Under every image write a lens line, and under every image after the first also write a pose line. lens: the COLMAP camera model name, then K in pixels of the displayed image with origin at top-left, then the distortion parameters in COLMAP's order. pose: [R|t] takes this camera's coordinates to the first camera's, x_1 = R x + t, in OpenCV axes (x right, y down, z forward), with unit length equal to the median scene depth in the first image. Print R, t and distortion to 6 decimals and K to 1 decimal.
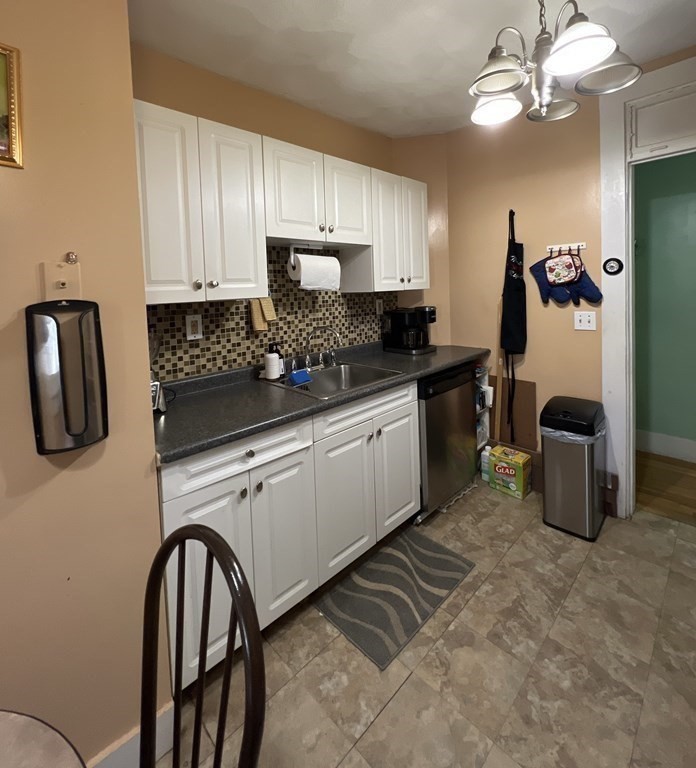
lens RADIAL K [[370.6, 0, 350.2], [0, 370.6, 303.0], [0, 0, 1]] dist [-0.001041, -0.000275]
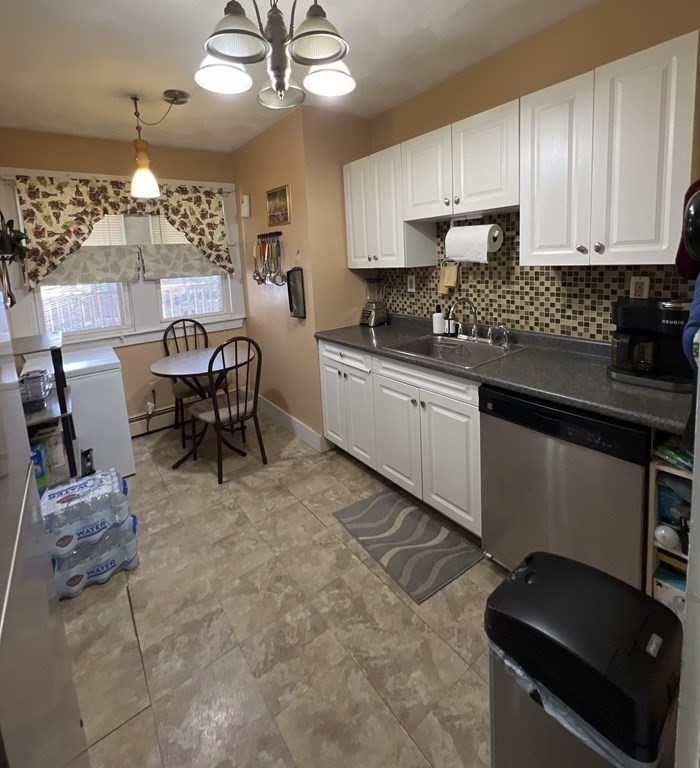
lens RADIAL K [[378.9, 0, 351.4], [0, 378.9, 301.1], [0, 0, 1]] dist [-0.001841, 0.001045]
pose [[-0.127022, 0.154902, -0.979730, 0.950535], [0.008939, 0.987869, 0.155030, -0.088975], [0.991860, 0.010935, -0.126866, 0.806528]]
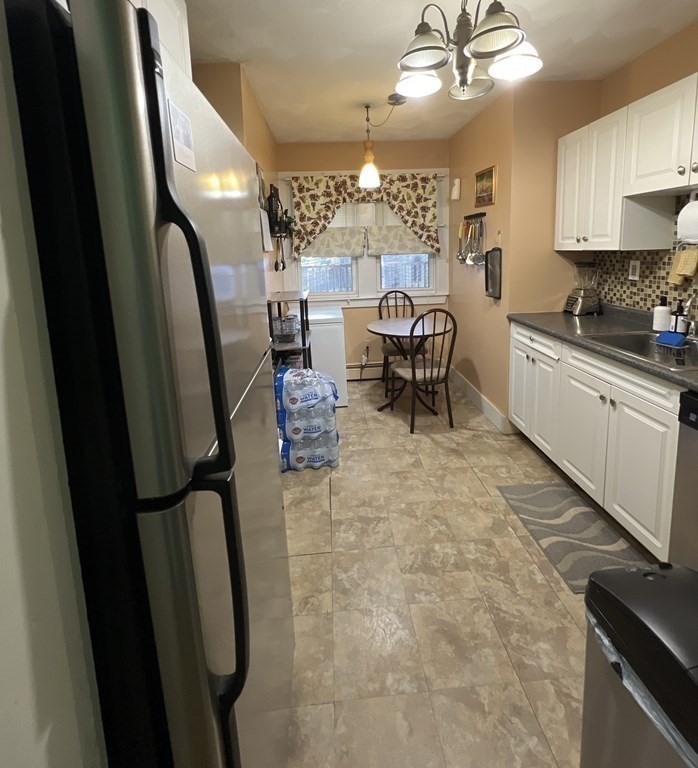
lens RADIAL K [[378.9, 0, 350.4], [0, 378.9, 301.1], [0, 0, 1]] dist [-0.001841, 0.001045]
pose [[-0.651836, 0.157093, -0.741911, 1.016093], [0.018130, 0.981258, 0.191844, -0.083320], [0.758143, 0.111600, -0.642468, 0.936206]]
